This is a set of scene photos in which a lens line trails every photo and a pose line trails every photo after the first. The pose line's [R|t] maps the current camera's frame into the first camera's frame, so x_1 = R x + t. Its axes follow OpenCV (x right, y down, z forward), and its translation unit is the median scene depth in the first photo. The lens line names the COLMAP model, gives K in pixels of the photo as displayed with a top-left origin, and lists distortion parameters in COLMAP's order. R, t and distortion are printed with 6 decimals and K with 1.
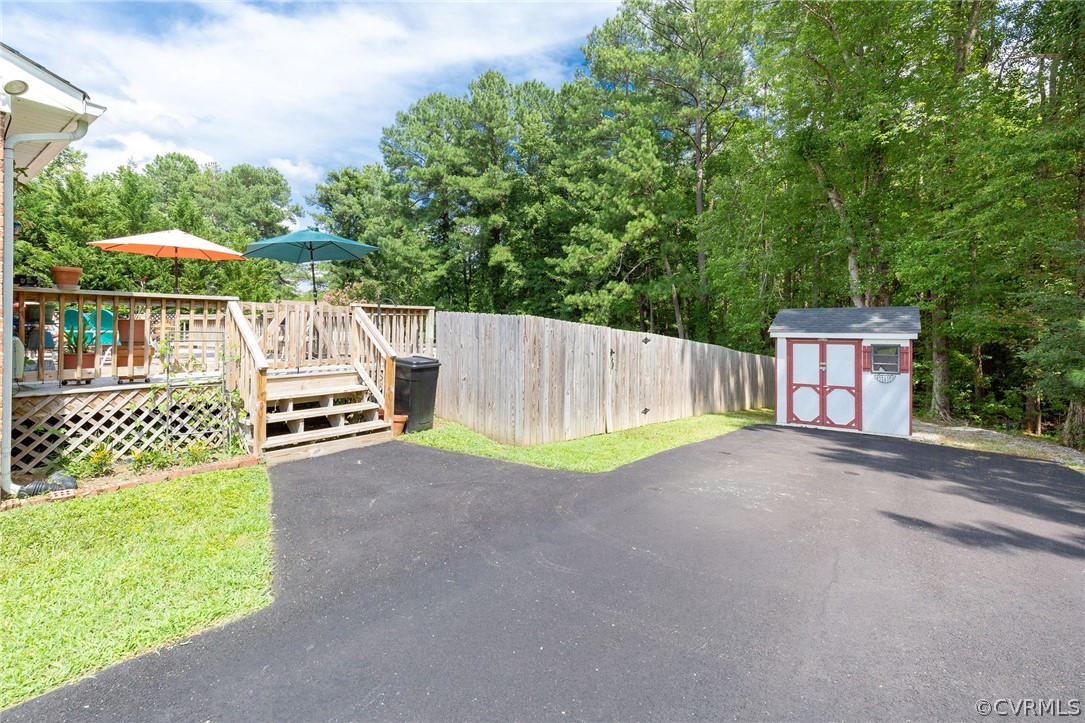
lens RADIAL K [[495.9, 0, 528.7], [0, 495.9, 335.0], [0, 0, 1]] dist [0.011114, 0.000762]
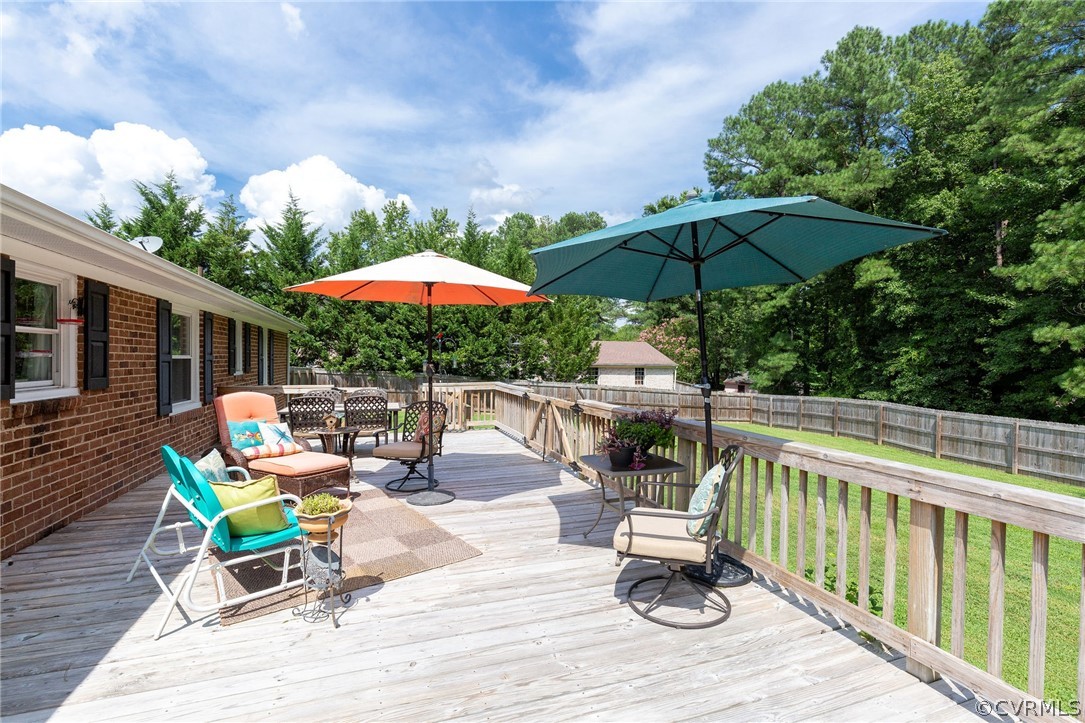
lens RADIAL K [[495.9, 0, 532.8], [0, 495.9, 363.9], [0, 0, 1]] dist [0.011114, 0.000762]
pose [[0.829693, 0.009882, -0.558132, -0.063133], [-0.014383, 0.999890, -0.003676, -0.017947], [0.558034, 0.011077, 0.829744, 0.119652]]
